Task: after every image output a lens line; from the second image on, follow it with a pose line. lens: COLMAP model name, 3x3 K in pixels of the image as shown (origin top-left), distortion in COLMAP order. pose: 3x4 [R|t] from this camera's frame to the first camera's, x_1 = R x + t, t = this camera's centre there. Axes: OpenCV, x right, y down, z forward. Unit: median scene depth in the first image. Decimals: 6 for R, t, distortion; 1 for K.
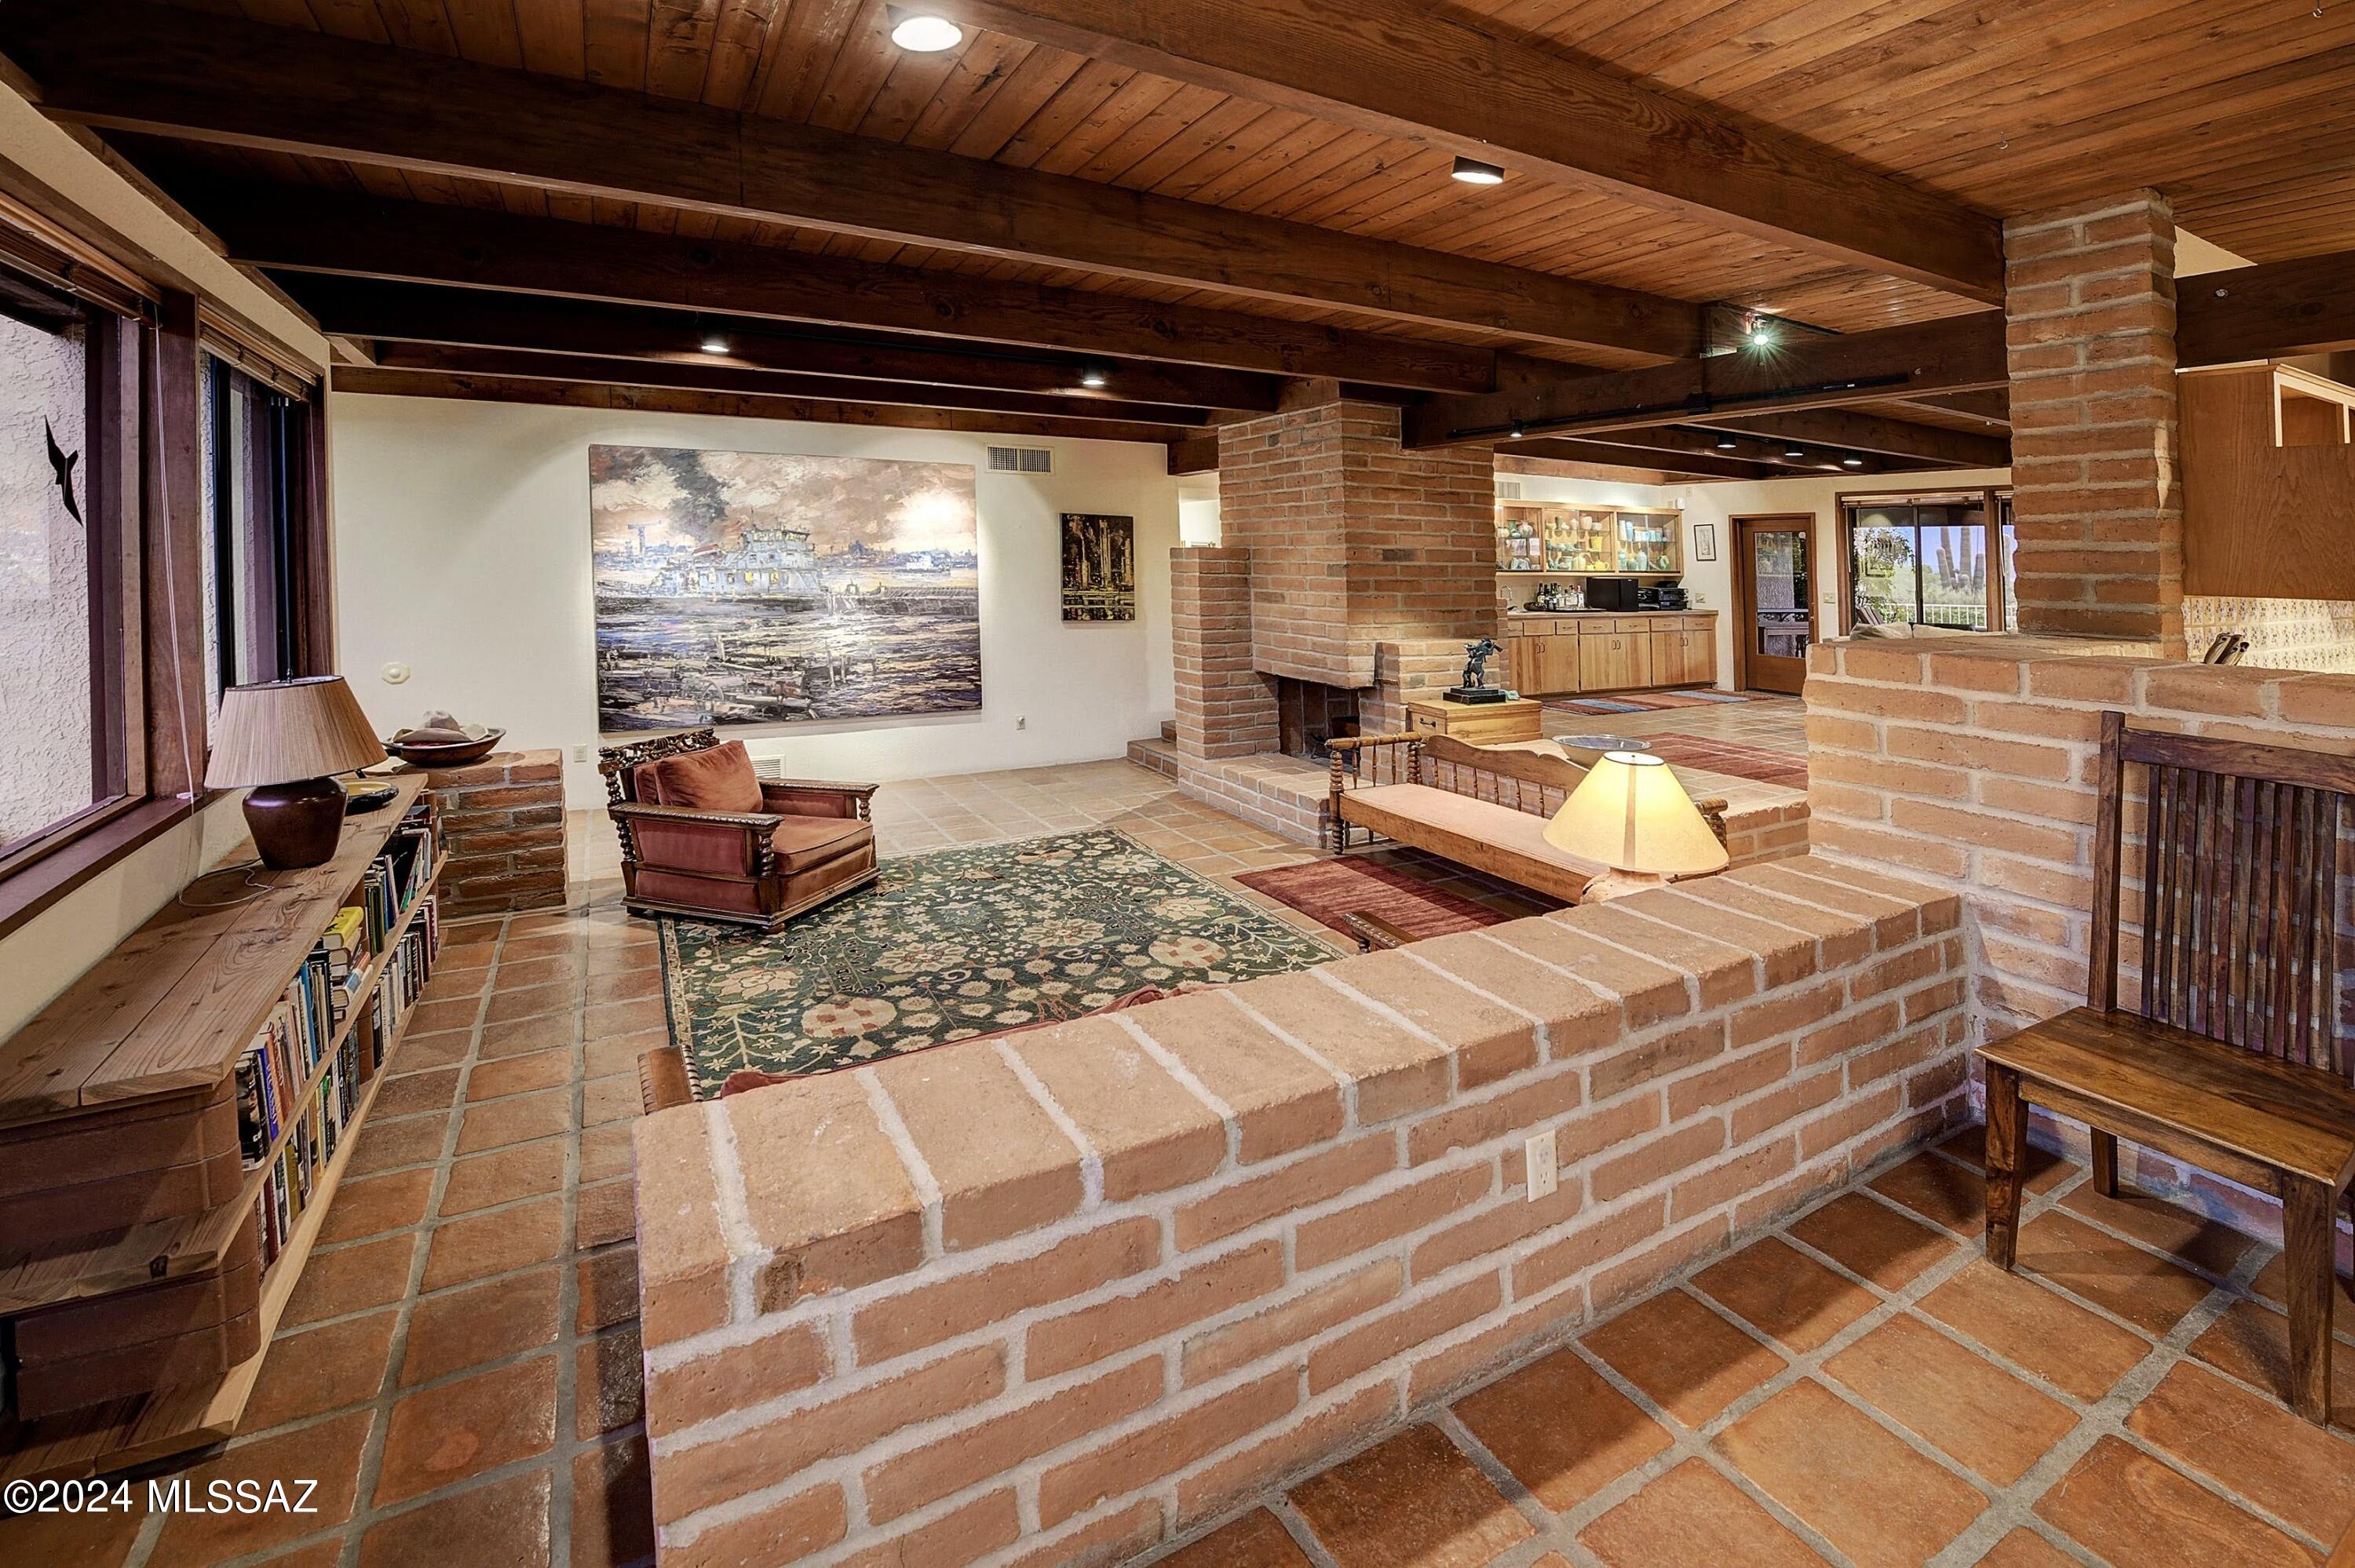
lens RADIAL K [[959.7, 0, 1180.8], [0, 959.7, 707.4], [0, 0, 1]] dist [-0.022015, -0.000066]
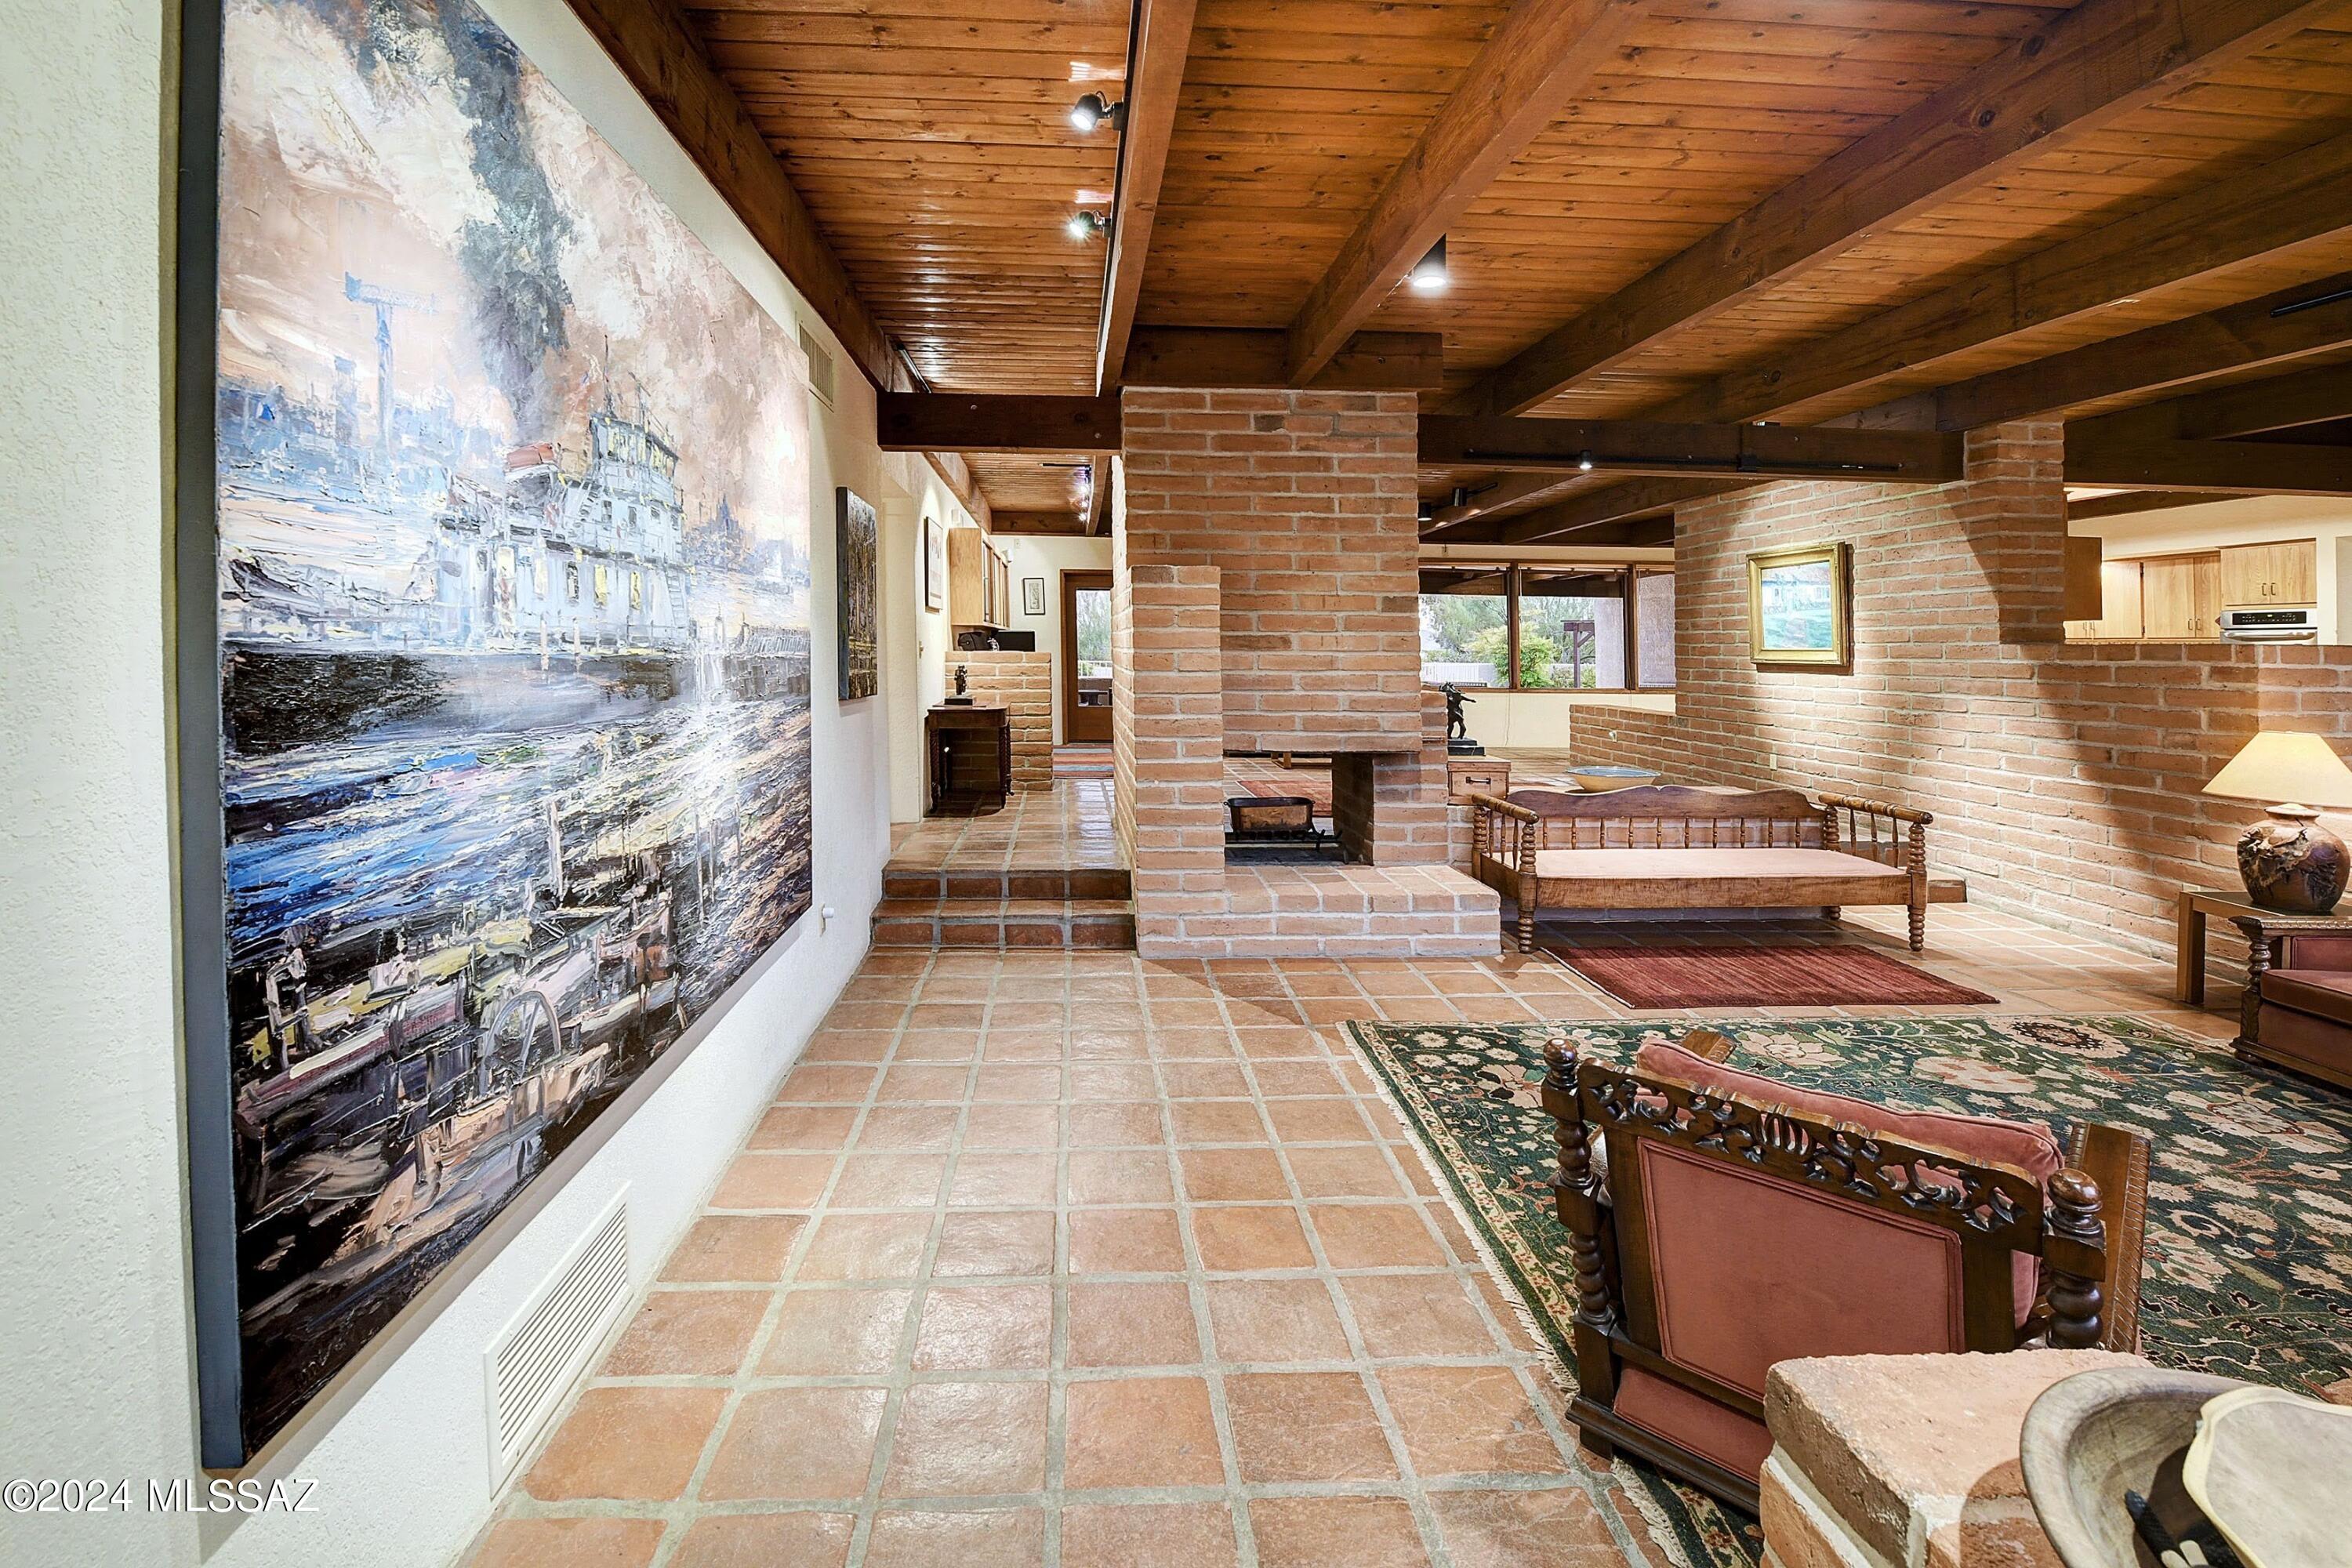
lens RADIAL K [[1090.0, 0, 1079.4], [0, 1090.0, 685.1], [0, 0, 1]] dist [-0.021015, -0.001862]
pose [[0.471748, -0.041657, 0.880749, -0.694598], [0.128660, 0.991444, -0.022021, -0.085128], [-0.872296, 0.123706, 0.473071, 0.762478]]
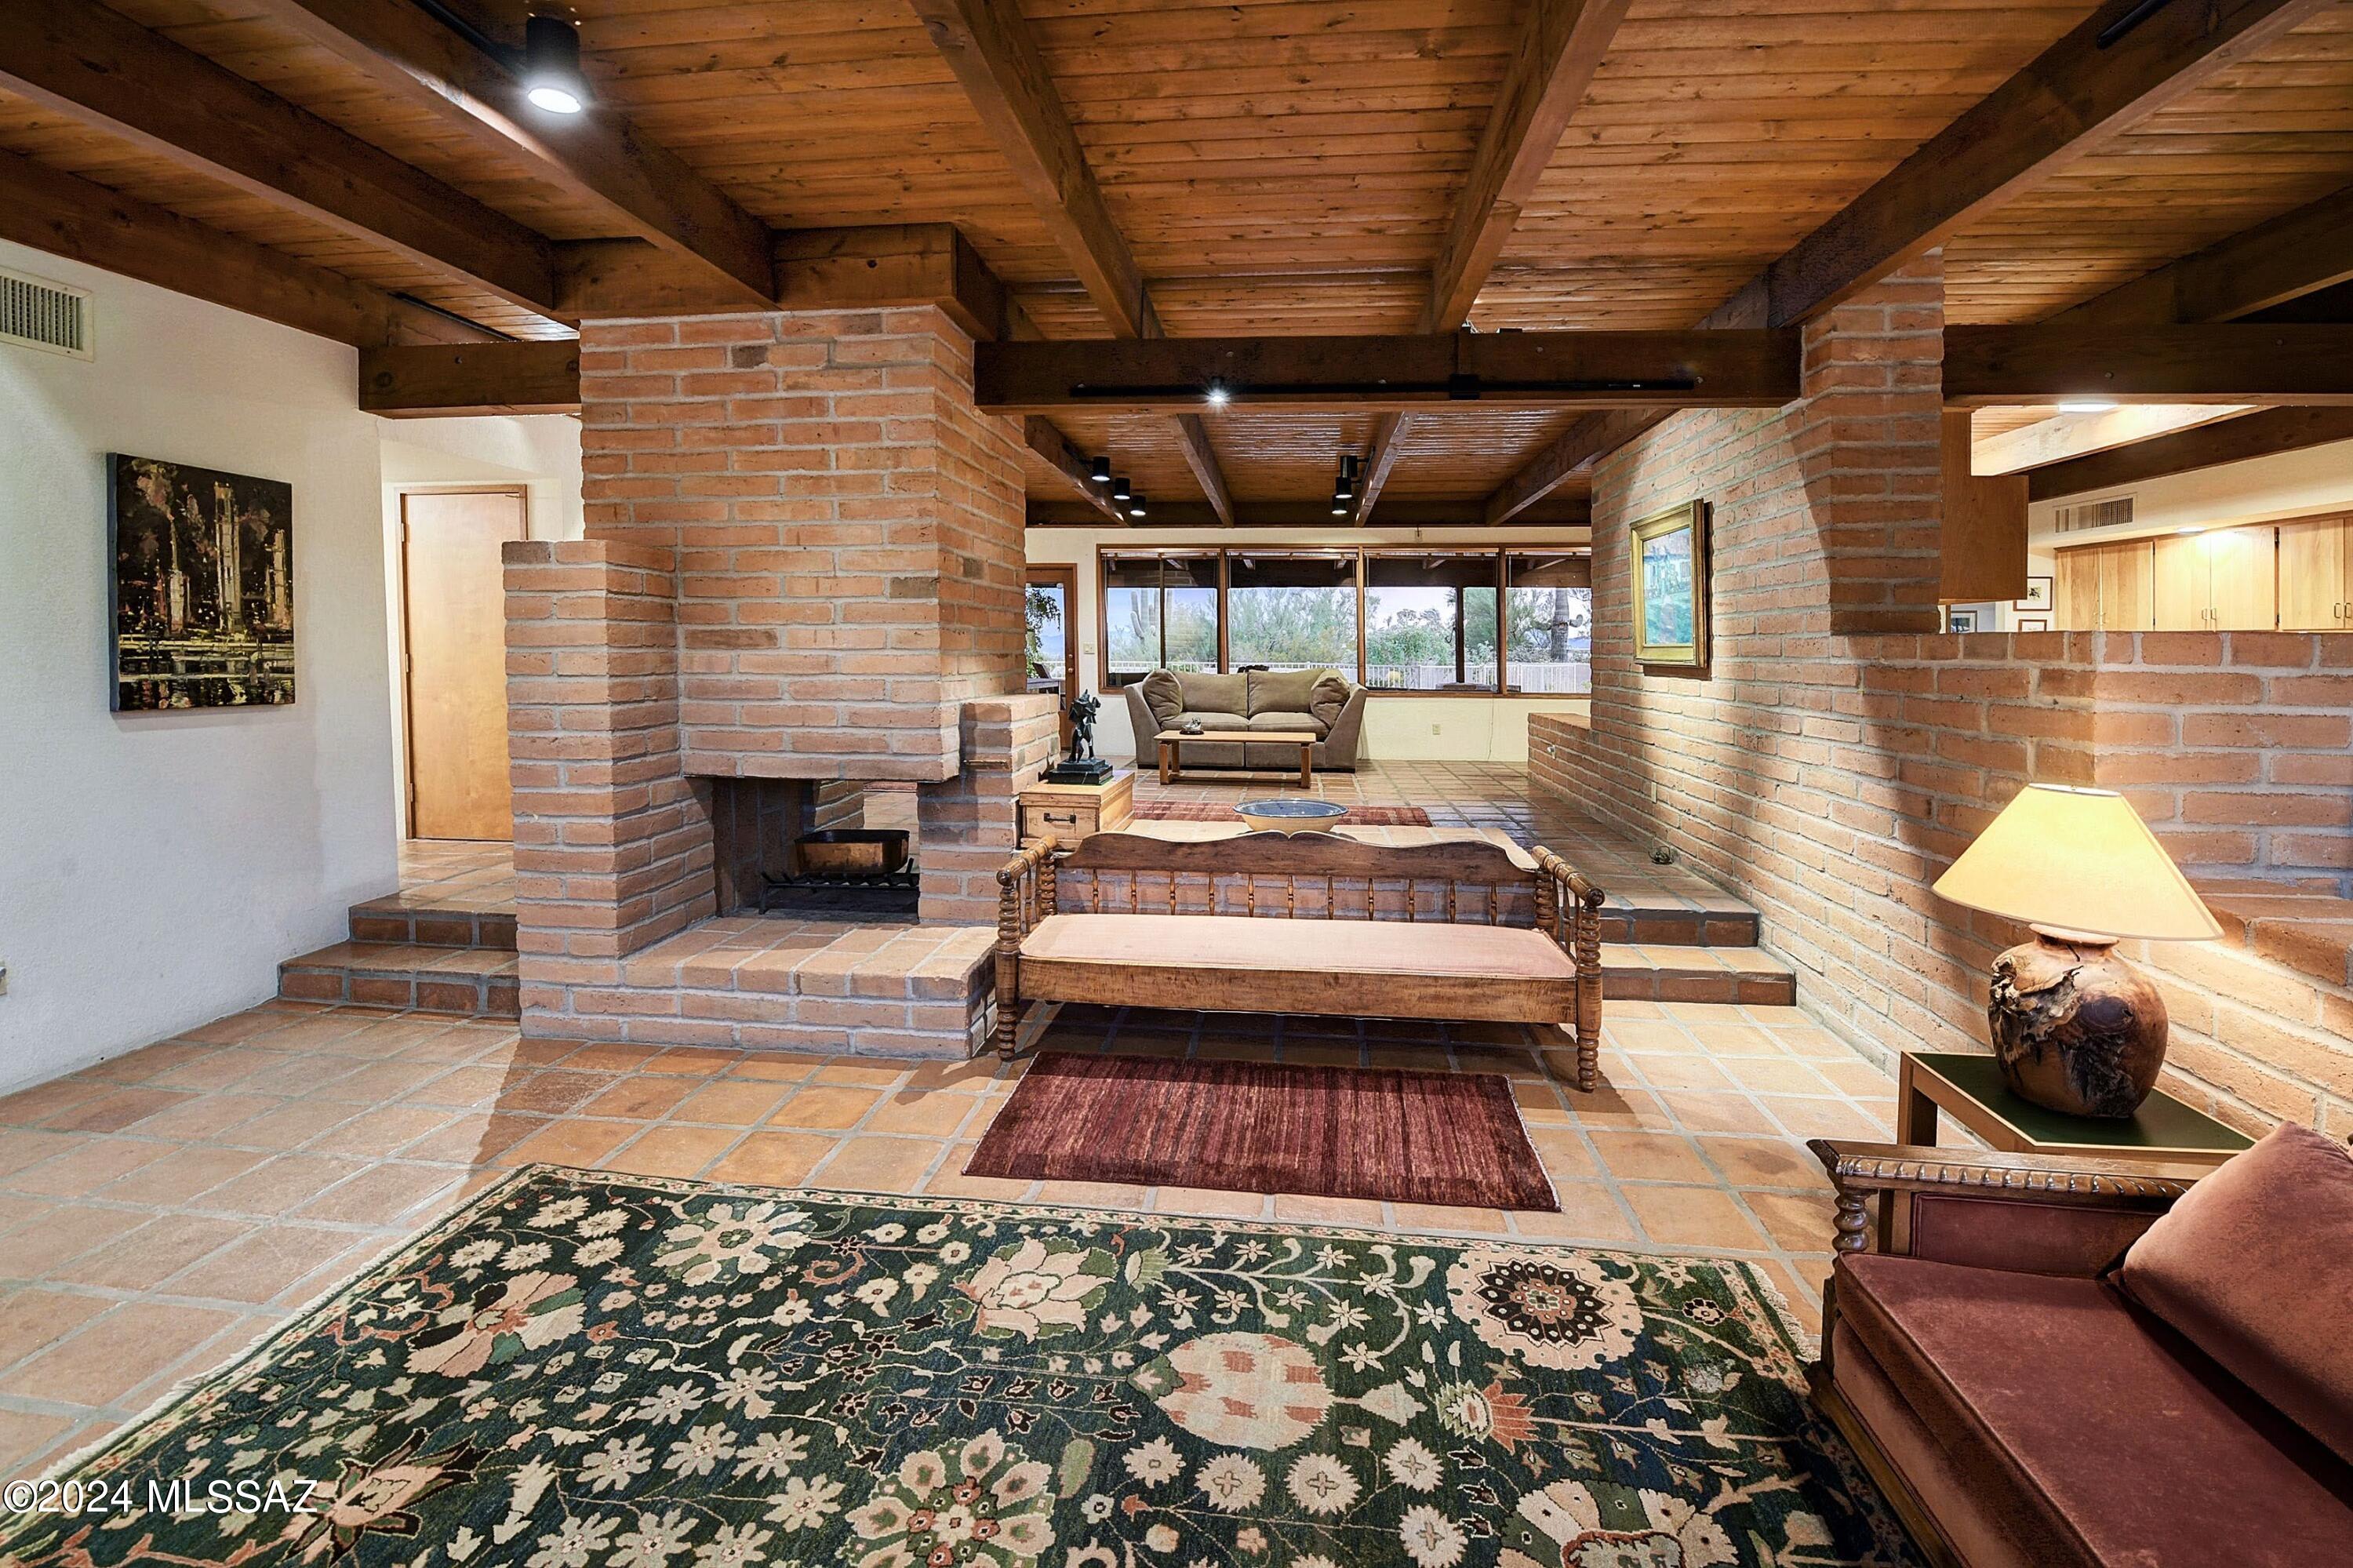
lens RADIAL K [[1040.6, 0, 1190.0], [0, 1040.6, 712.2], [0, 0, 1]] dist [-0.021511, -0.000567]
pose [[0.602398, -0.061570, 0.795817, -0.240030], [0.121937, 0.992416, -0.015520, -0.033053], [-0.788827, 0.106389, 0.605338, 0.454996]]
